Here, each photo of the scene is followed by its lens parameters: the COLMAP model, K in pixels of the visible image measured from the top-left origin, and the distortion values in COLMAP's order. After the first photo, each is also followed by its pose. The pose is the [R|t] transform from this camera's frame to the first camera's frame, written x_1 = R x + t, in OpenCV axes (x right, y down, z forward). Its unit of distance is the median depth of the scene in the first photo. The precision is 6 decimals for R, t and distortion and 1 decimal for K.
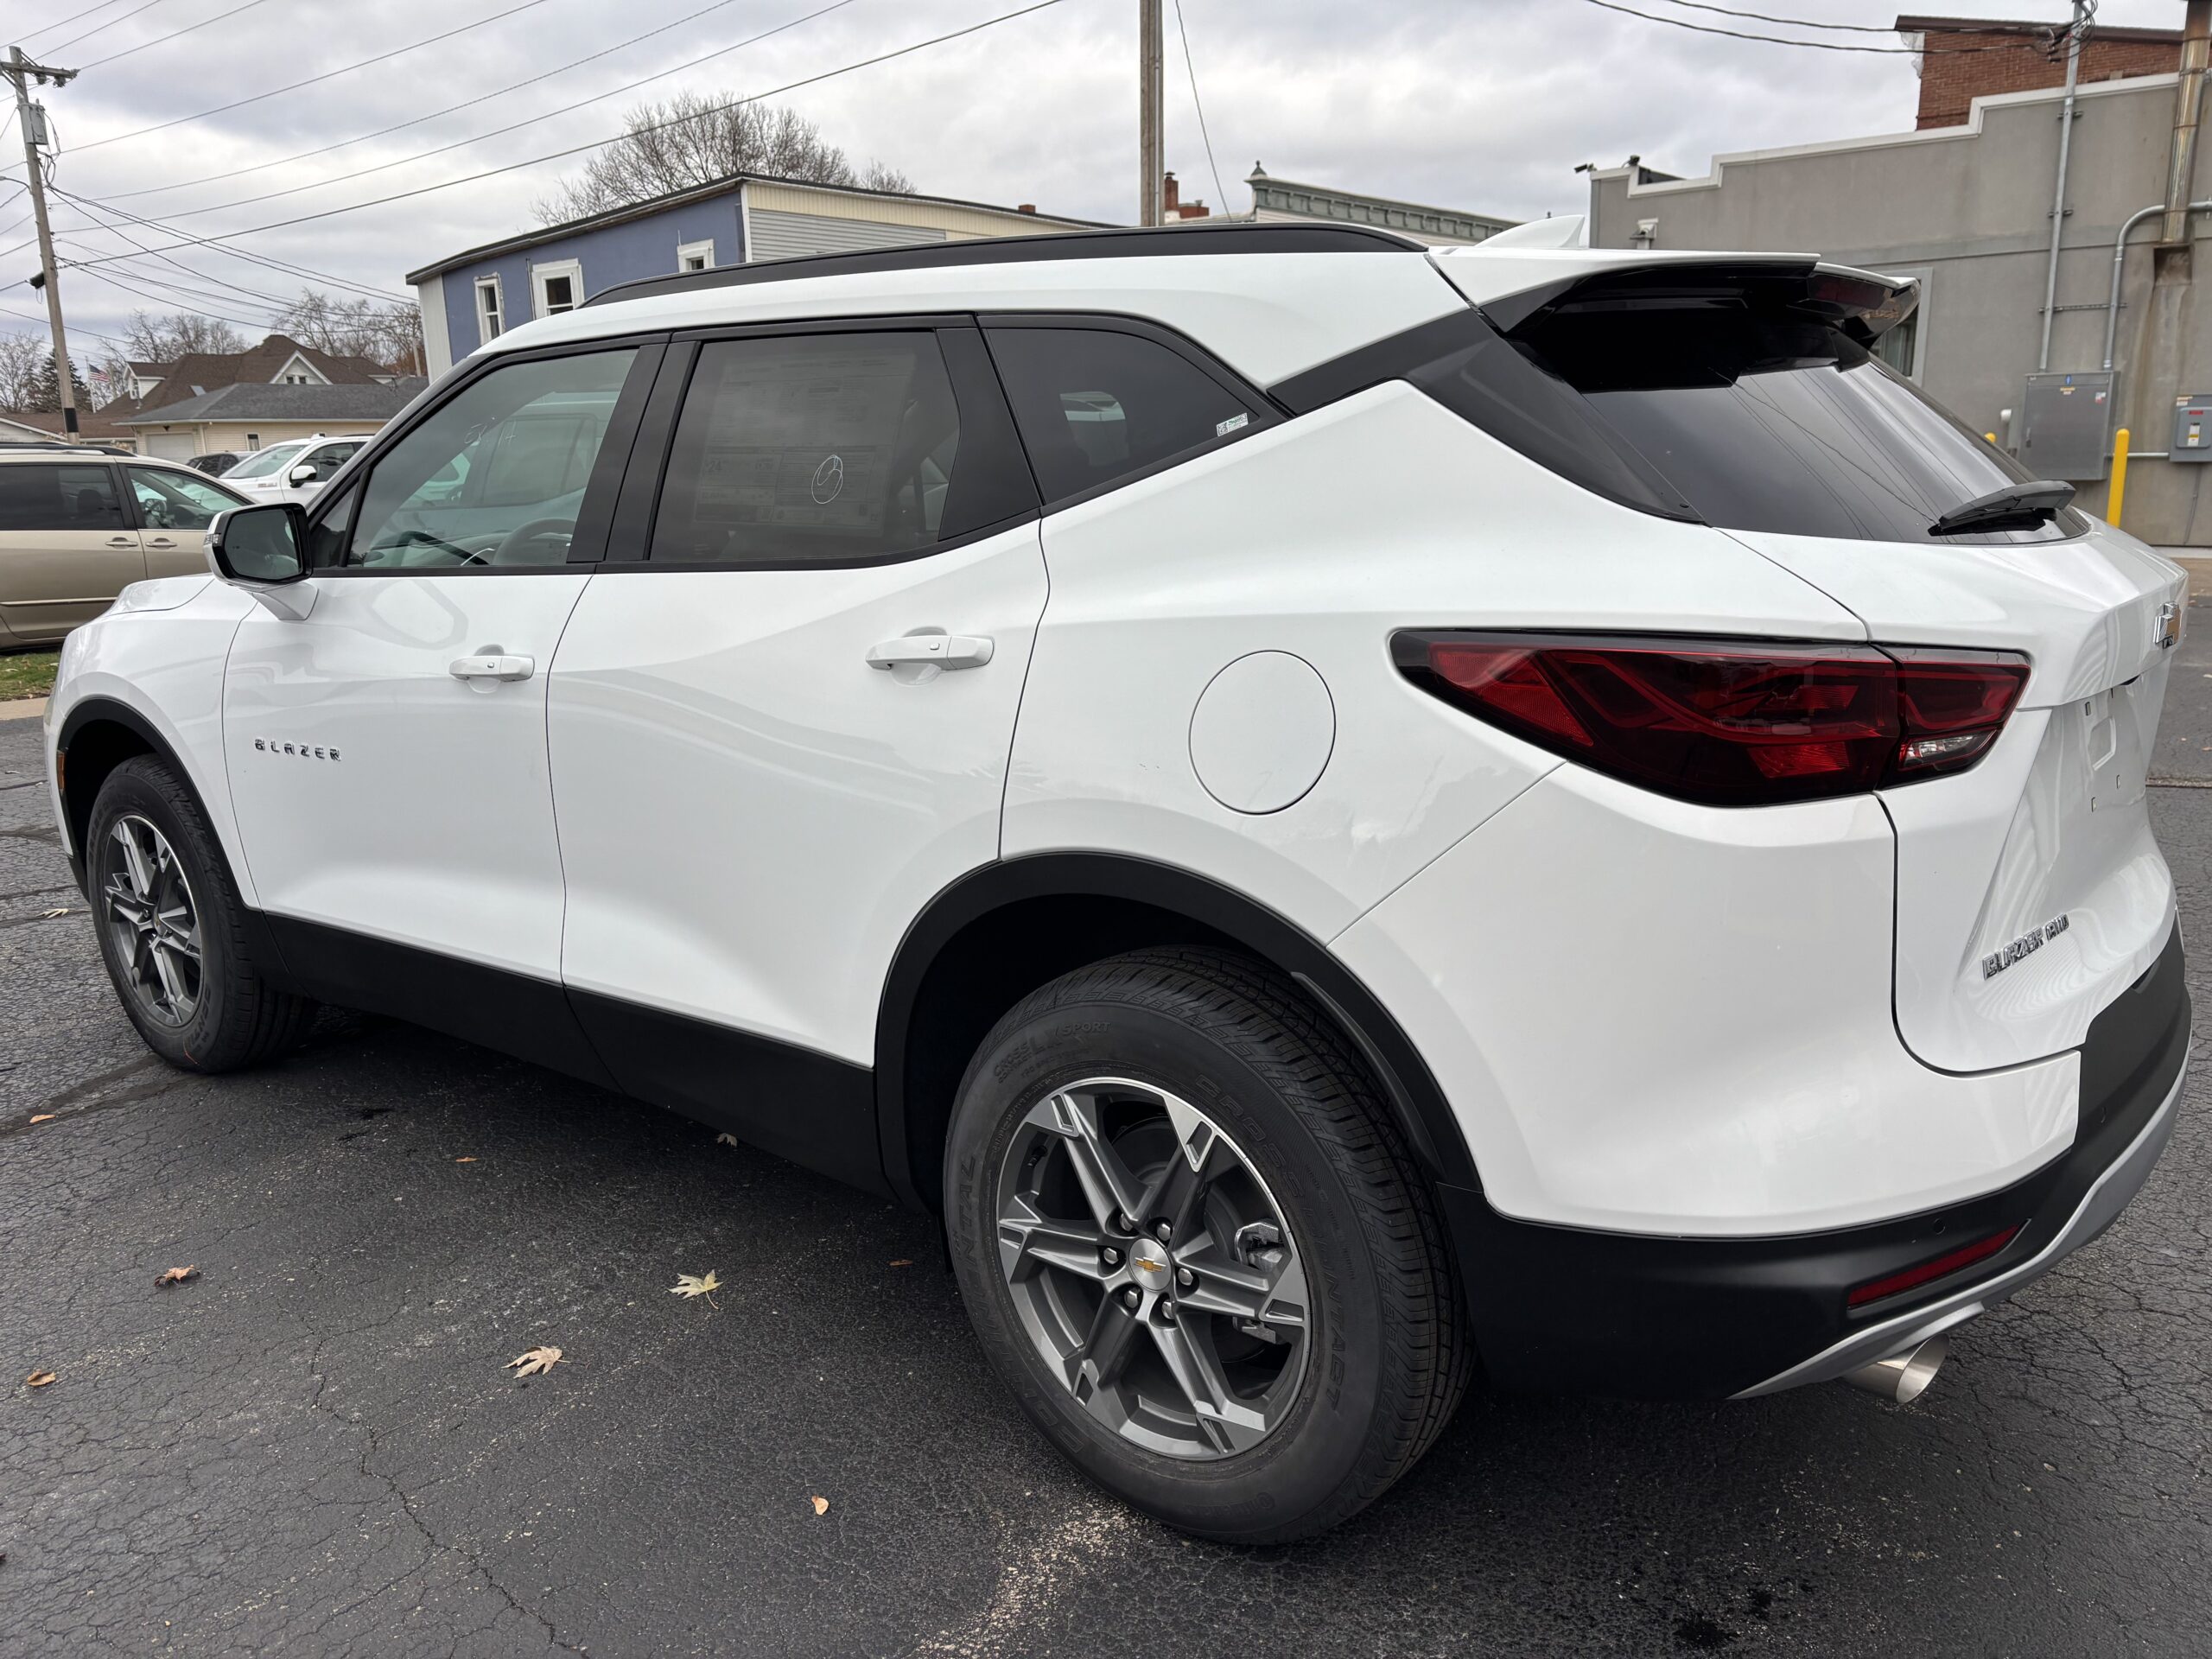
lens RADIAL K [[1636.3, 0, 1106.0], [0, 1636.3, 829.5], [0, 0, 1]] dist [0.063771, -0.060962]
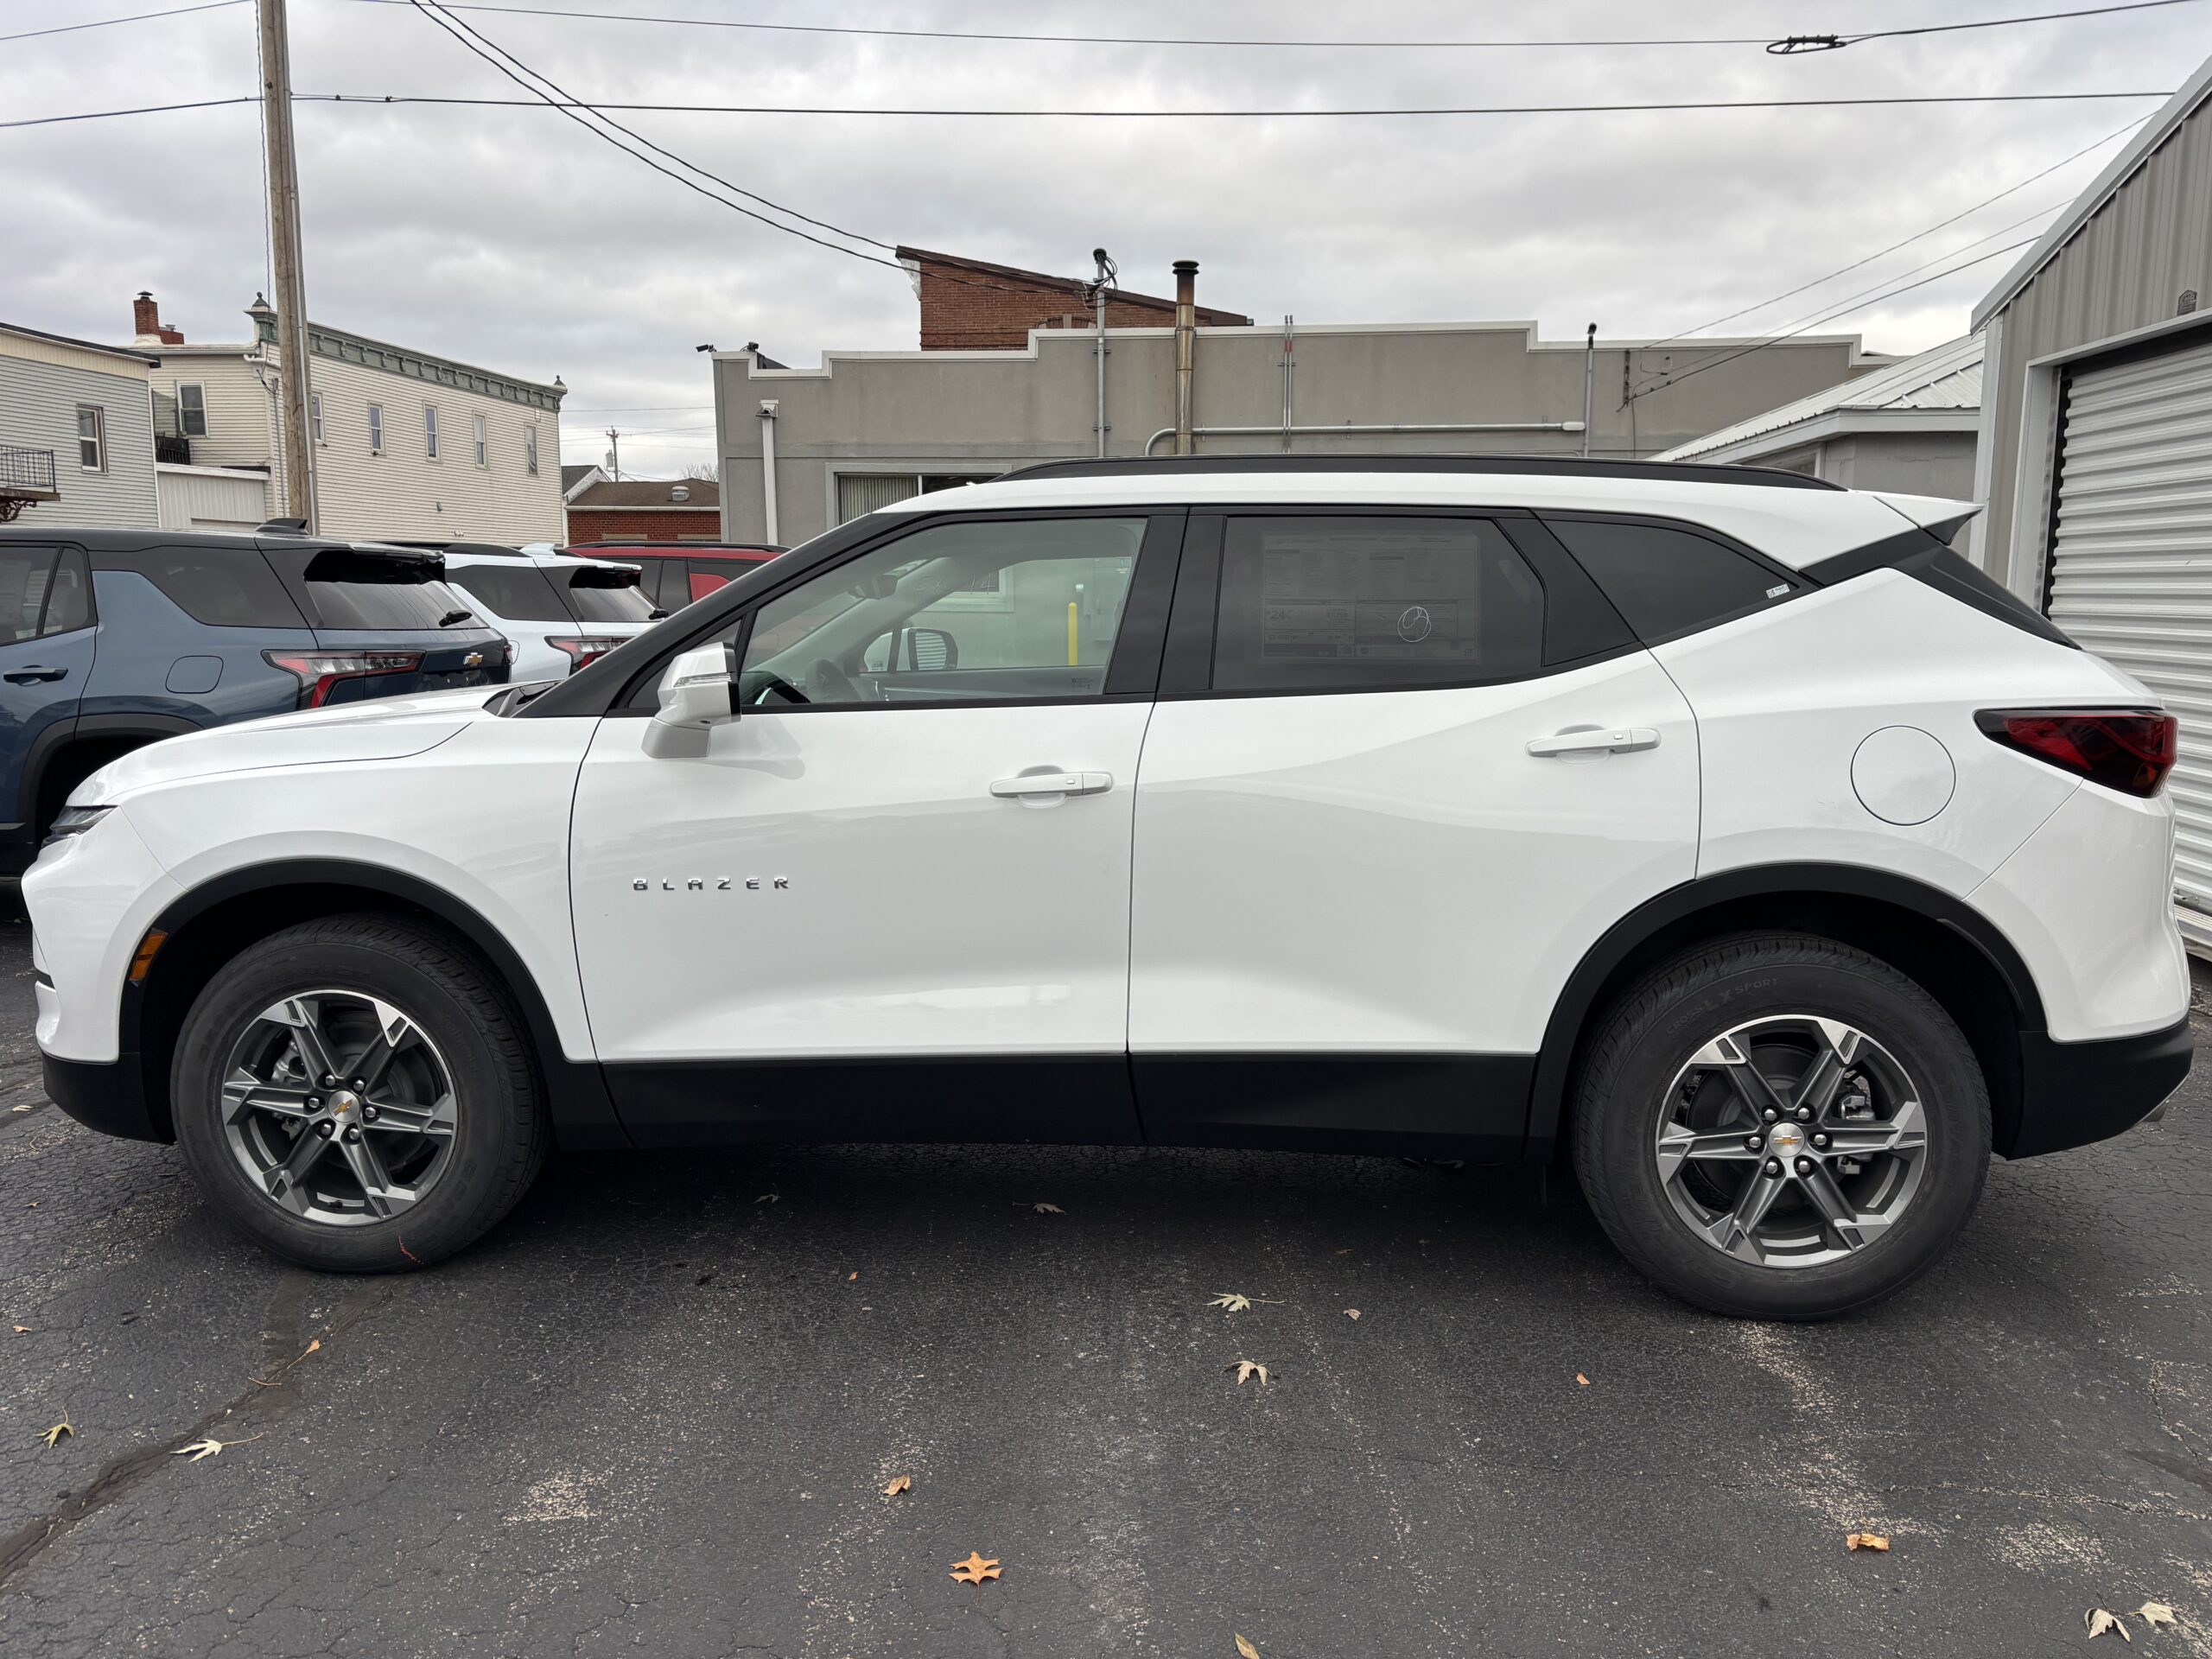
lens RADIAL K [[1655.5, 0, 1106.0], [0, 1655.5, 829.5], [0, 0, 1]] dist [0.047985, -0.062556]
pose [[0.837308, -0.056057, 0.543850, -0.805512], [0.106767, 0.992343, -0.062092, 0.007028], [-0.536205, 0.110056, 0.836882, 0.018323]]
